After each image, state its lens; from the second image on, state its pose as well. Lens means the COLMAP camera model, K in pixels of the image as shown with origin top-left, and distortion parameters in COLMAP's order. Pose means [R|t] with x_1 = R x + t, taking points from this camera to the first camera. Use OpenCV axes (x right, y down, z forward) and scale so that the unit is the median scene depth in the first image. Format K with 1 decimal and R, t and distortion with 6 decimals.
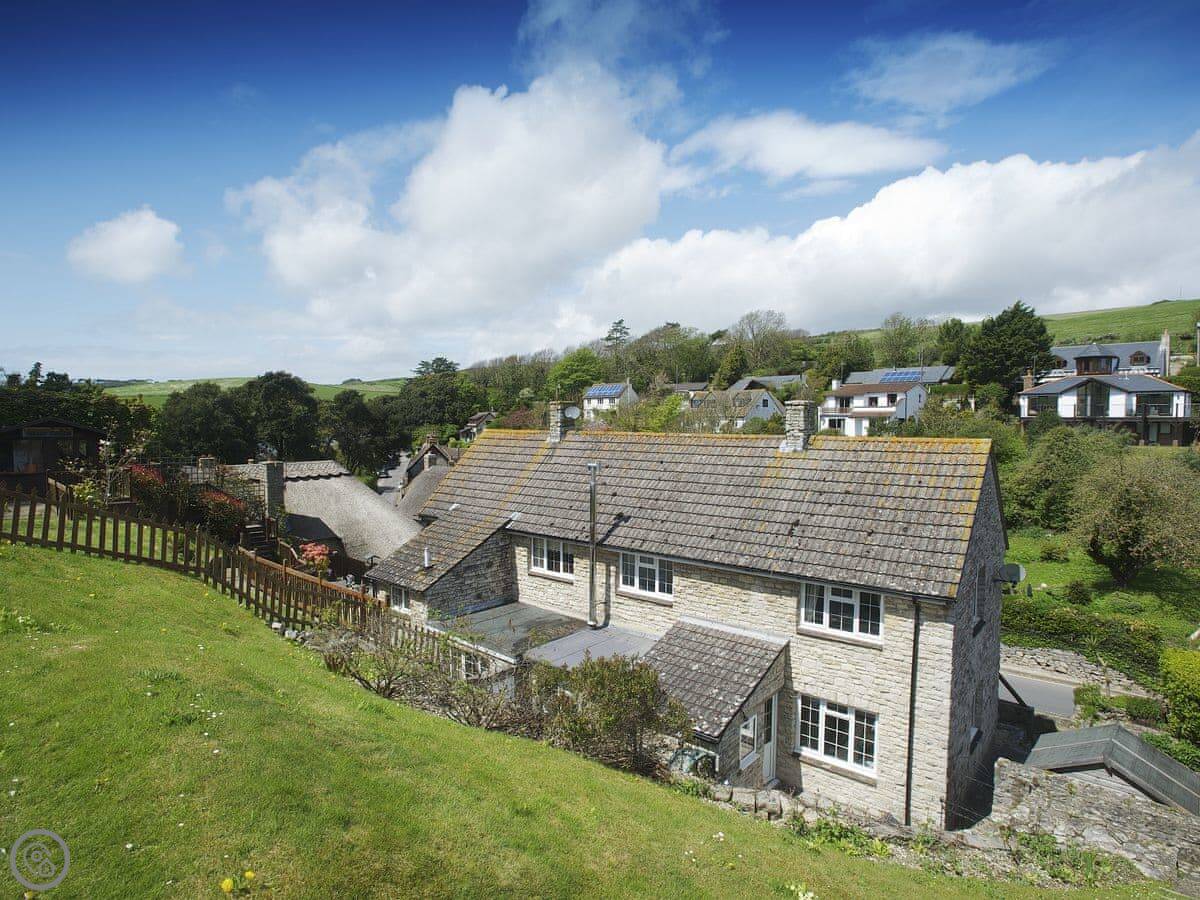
lens RADIAL K [[652.8, 0, 594.7], [0, 652.8, 452.6], [0, 0, 1]] dist [-0.061730, 0.022220]
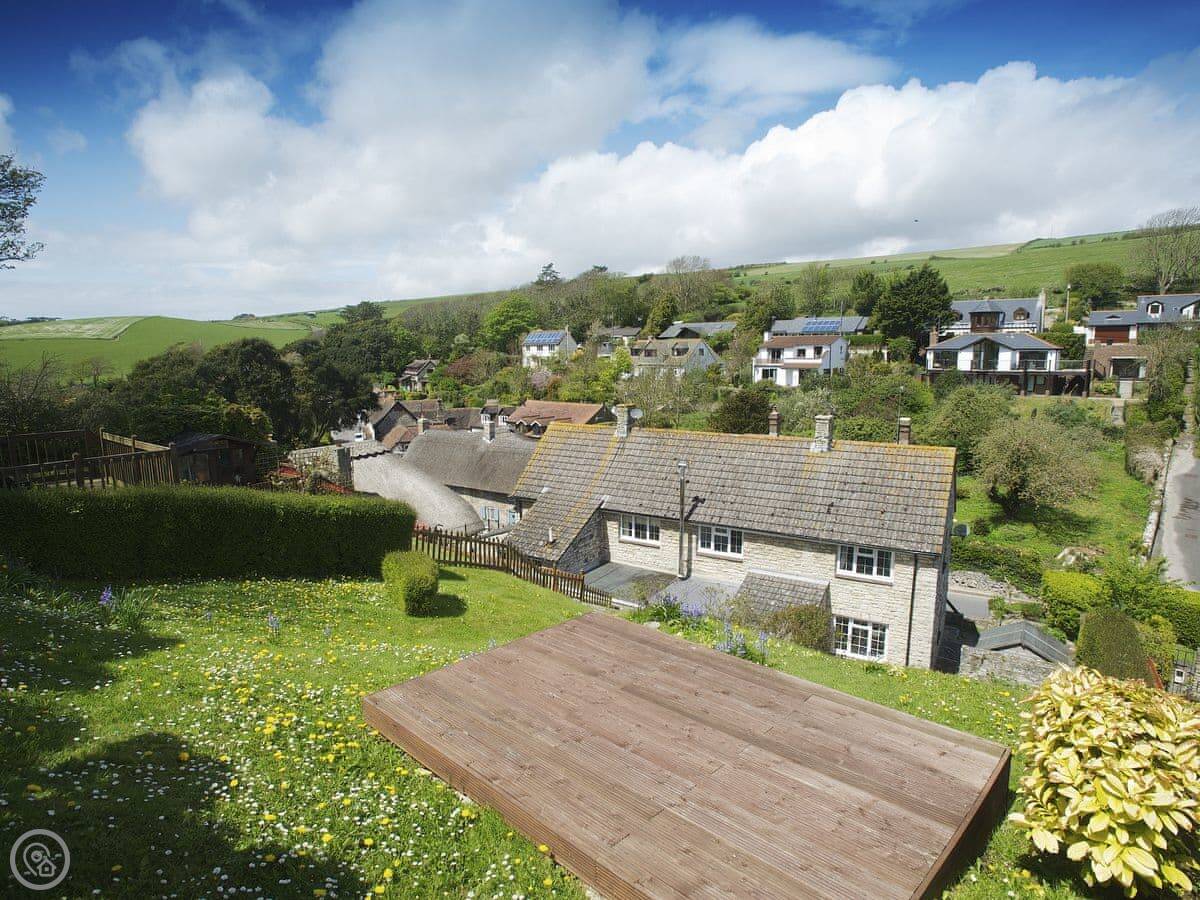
lens RADIAL K [[652.8, 0, 594.7], [0, 652.8, 452.6], [0, 0, 1]] dist [-0.061730, 0.022220]
pose [[0.990320, -0.033591, 0.134674, -0.342138], [0.019506, 0.994325, 0.104578, -0.142481], [-0.137423, -0.100938, 0.985356, -0.309649]]
